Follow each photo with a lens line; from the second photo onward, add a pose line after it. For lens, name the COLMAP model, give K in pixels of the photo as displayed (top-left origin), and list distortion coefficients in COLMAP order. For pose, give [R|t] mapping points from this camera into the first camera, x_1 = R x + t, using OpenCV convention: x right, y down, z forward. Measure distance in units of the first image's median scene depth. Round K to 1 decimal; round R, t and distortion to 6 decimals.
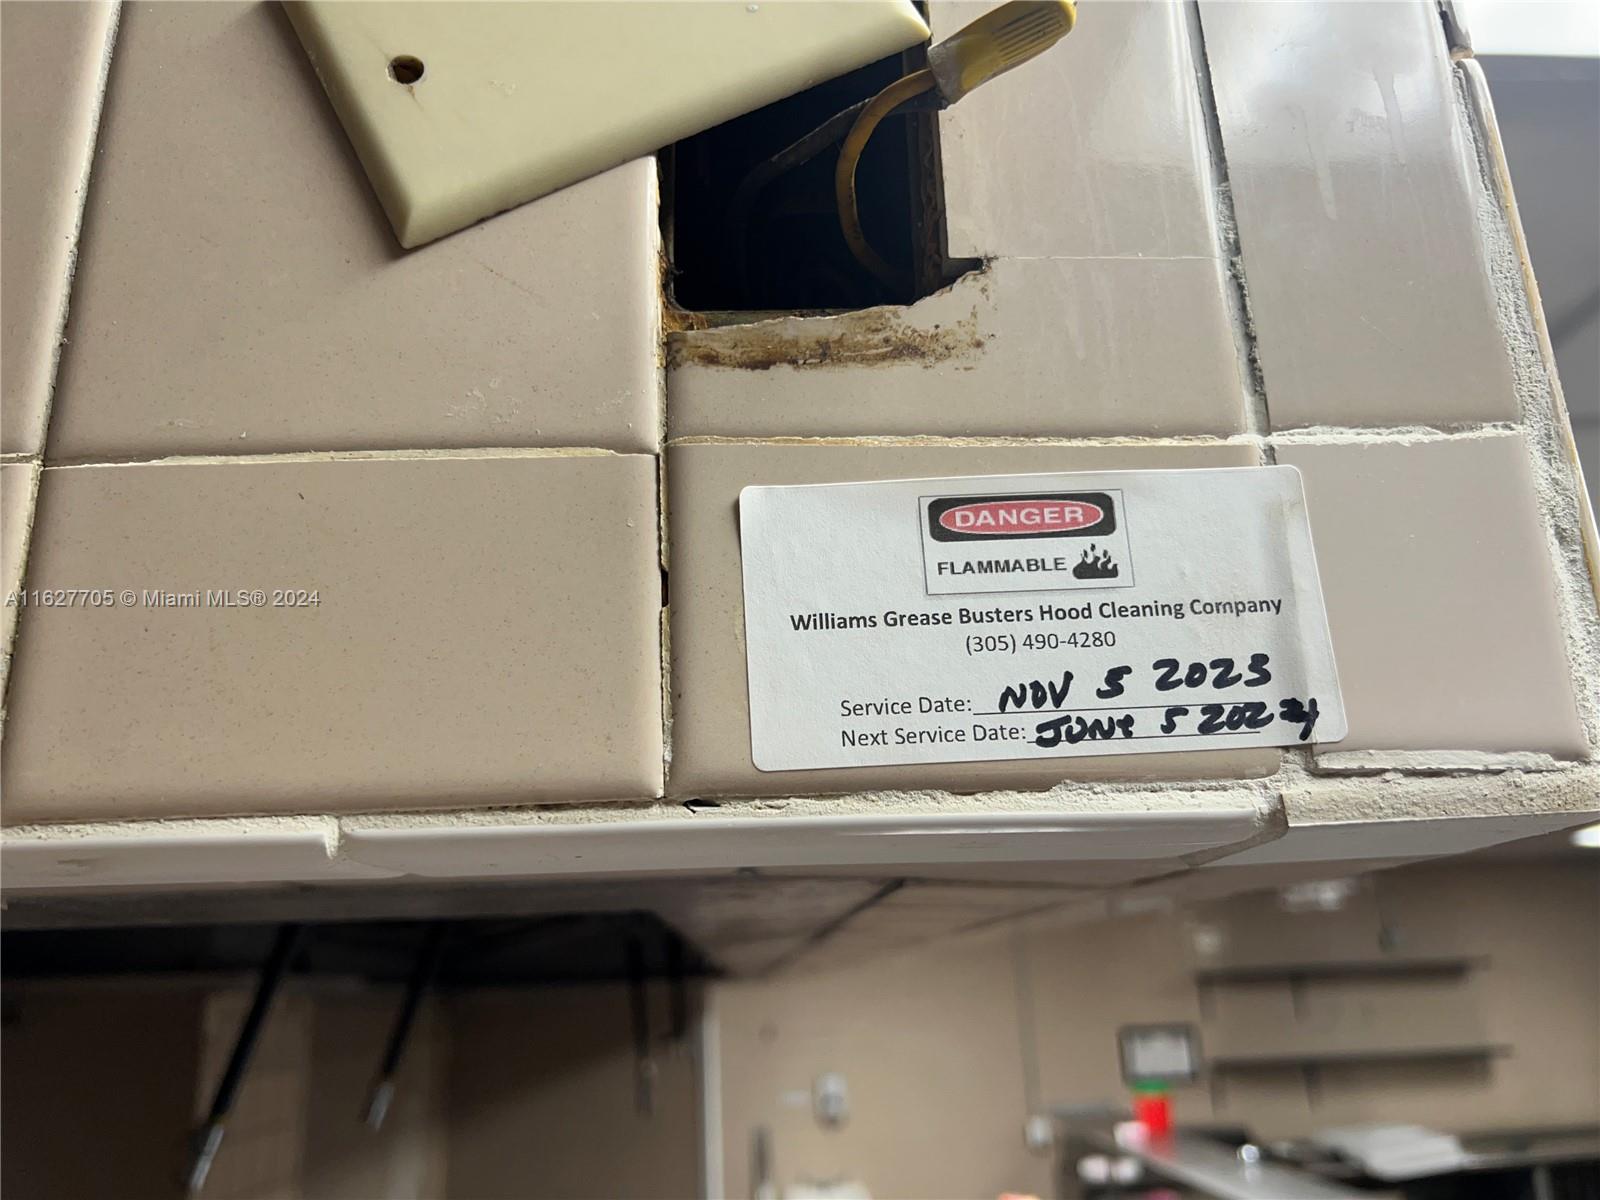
lens RADIAL K [[1205.4, 0, 805.0], [0, 1205.4, 604.1], [0, 0, 1]] dist [0.063270, -0.093487]
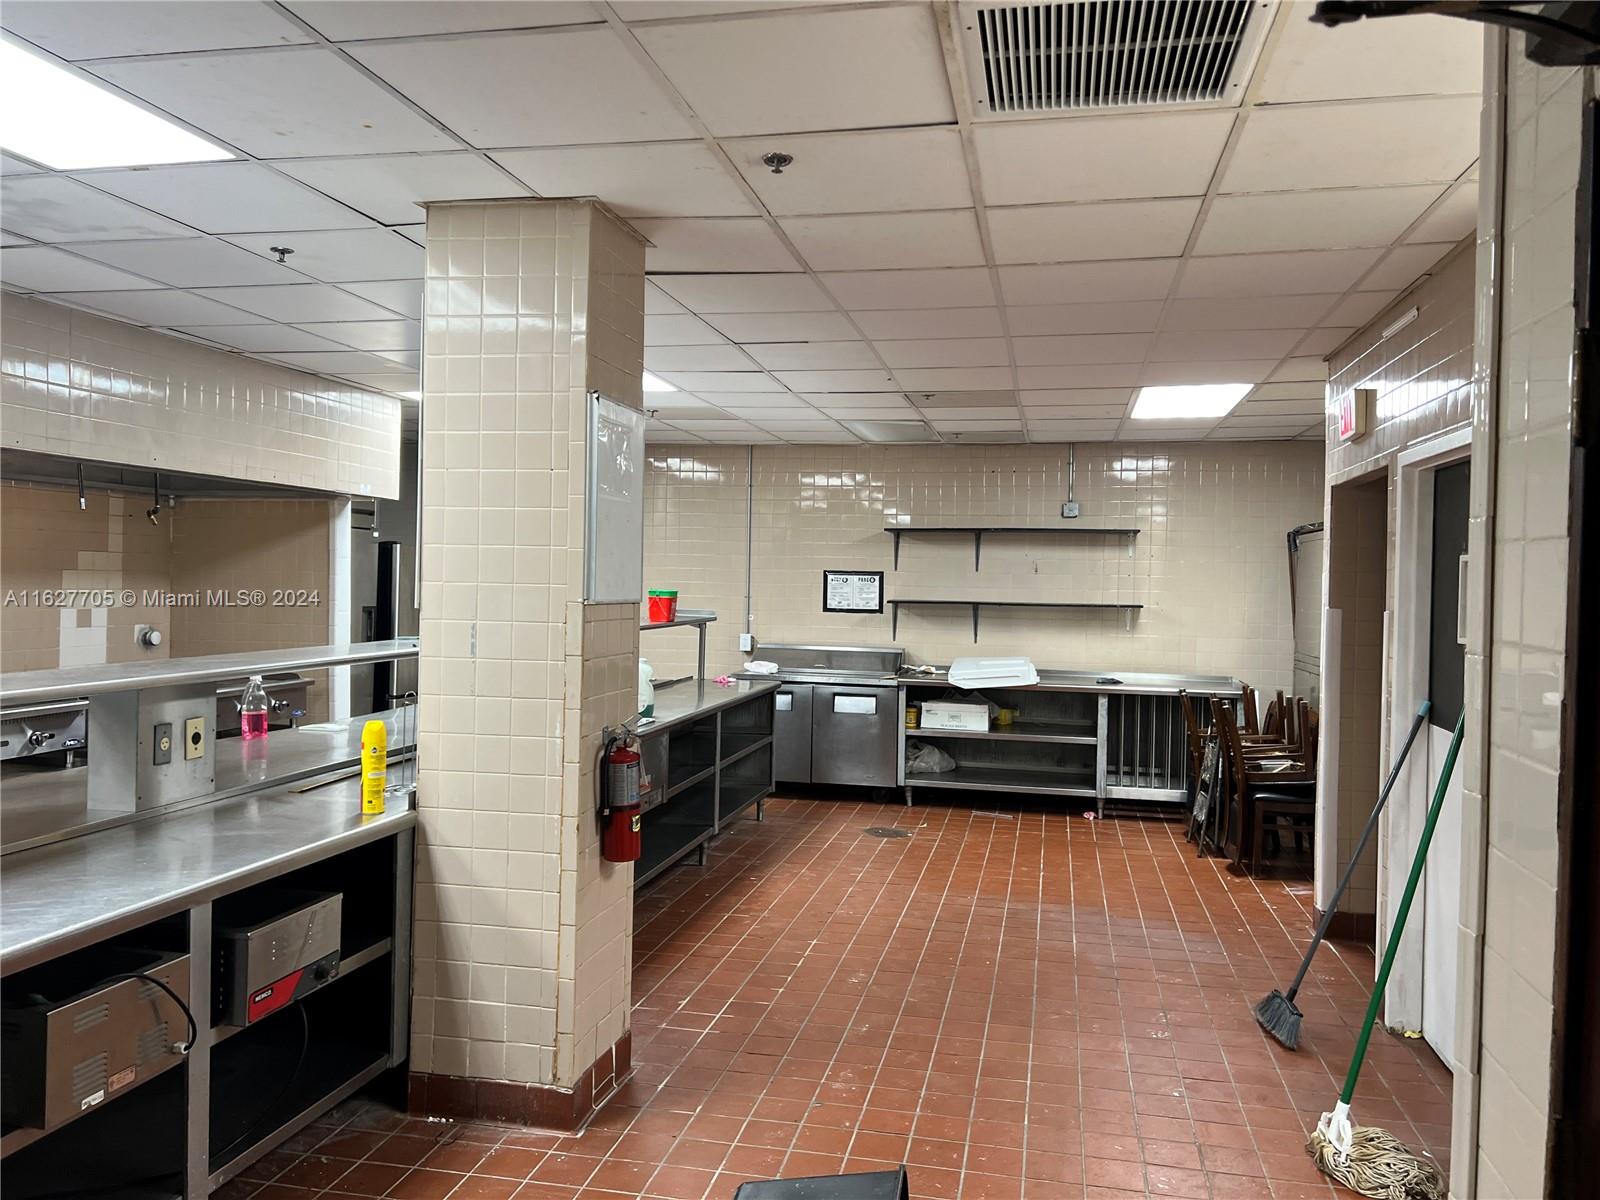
lens RADIAL K [[1178.2, 0, 800.0], [0, 1178.2, 600.0], [0, 0, 1]] dist [0.153598, -0.081692]
pose [[0.965364, 0.055984, -0.254831, 0.554310], [0.027525, 0.949406, 0.312844, 0.007945], [0.259452, -0.309022, 0.914981, -0.098459]]
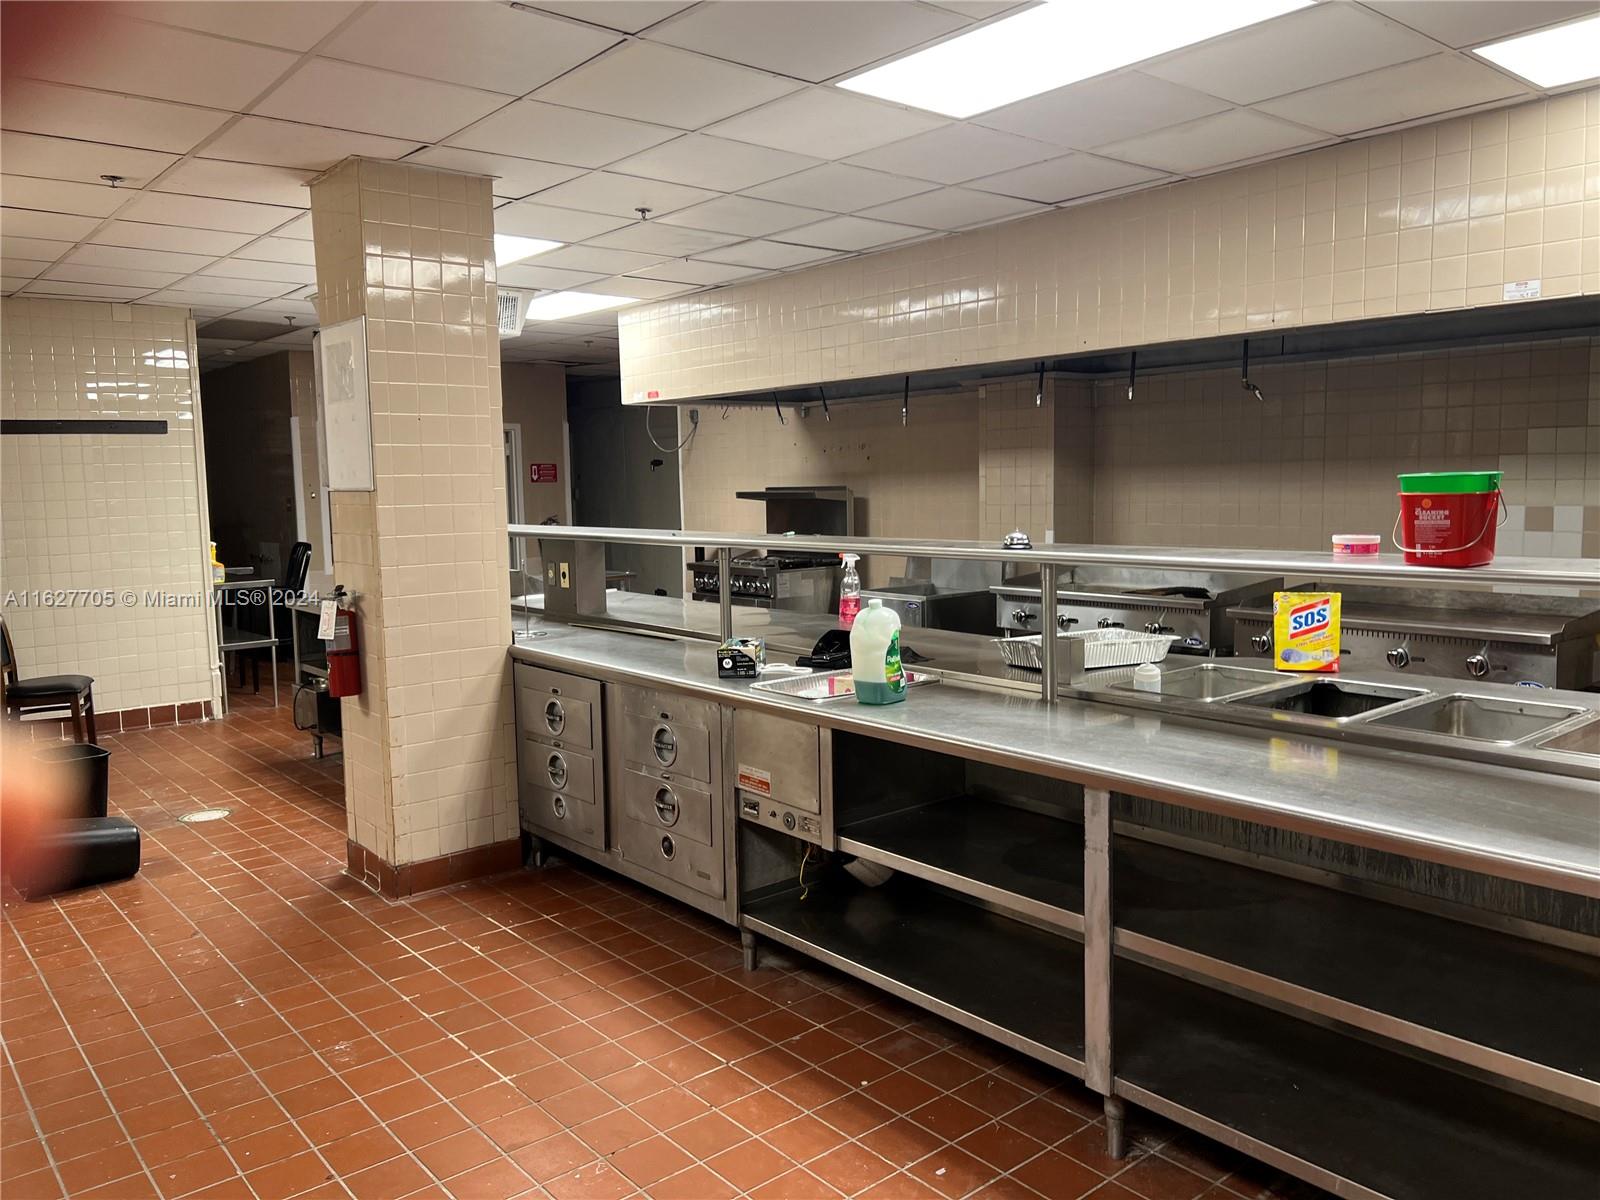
lens RADIAL K [[1204.4, 0, 799.3], [0, 1204.4, 632.3], [0, 0, 1]] dist [0.032399, -0.001997]
pose [[-0.791566, 0.123828, -0.598406, 0.546206], [0.223399, 0.970110, -0.094765, 0.323902], [0.568785, -0.208696, -0.795569, 0.884439]]
